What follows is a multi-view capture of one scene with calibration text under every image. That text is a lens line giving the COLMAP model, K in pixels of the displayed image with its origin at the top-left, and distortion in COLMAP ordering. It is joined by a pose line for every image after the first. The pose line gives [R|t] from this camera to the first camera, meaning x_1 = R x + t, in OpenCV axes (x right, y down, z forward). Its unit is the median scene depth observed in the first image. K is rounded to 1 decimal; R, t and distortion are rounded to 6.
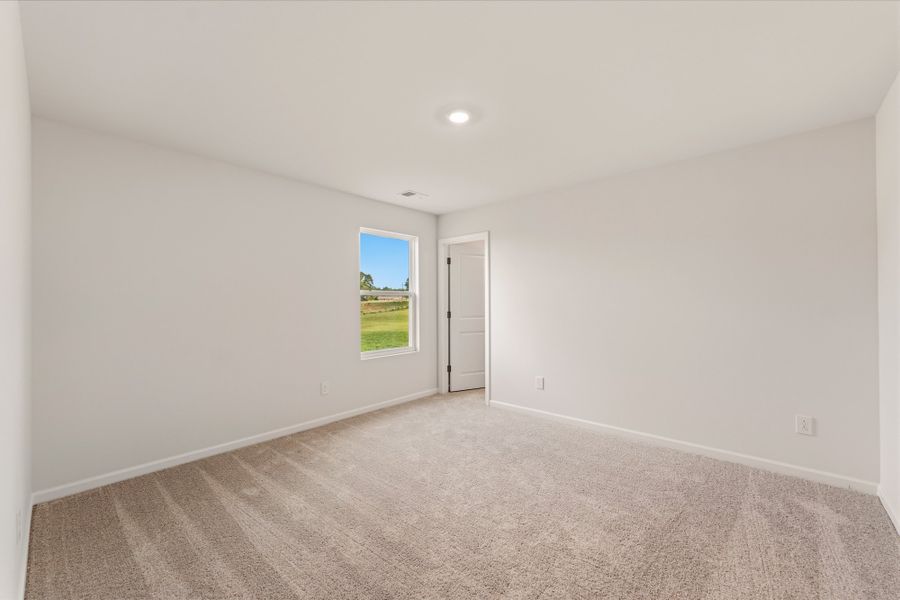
lens RADIAL K [[358.7, 0, 450.0], [0, 358.7, 300.0], [0, 0, 1]] dist [-0.000675, 0.000006]
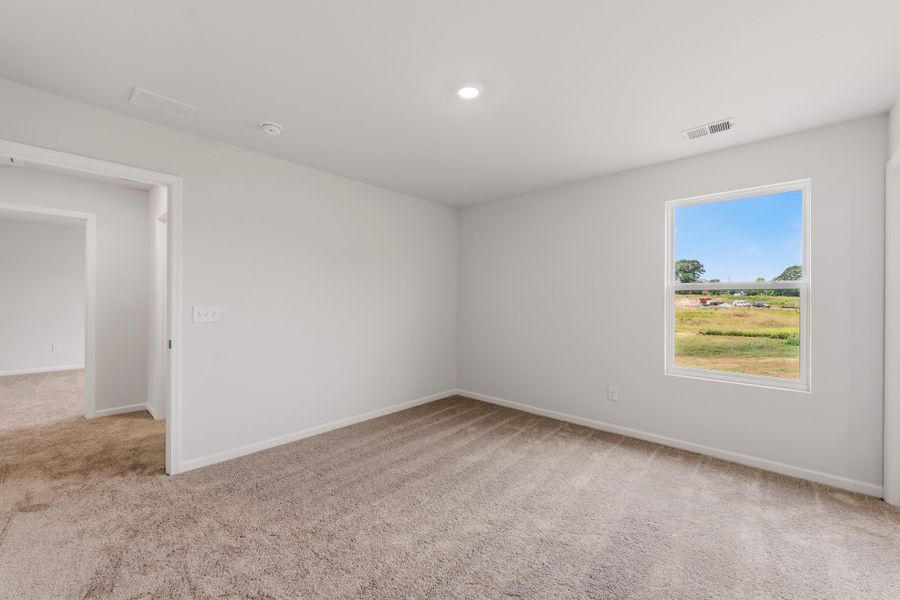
lens RADIAL K [[358.7, 0, 450.0], [0, 358.7, 300.0], [0, 0, 1]] dist [-0.000675, 0.000006]
pose [[-0.004600, 0.010425, -0.999935, 0.793148], [-0.004039, 0.999937, 0.010443, 0.001676], [0.999981, 0.004087, -0.004558, 0.830635]]
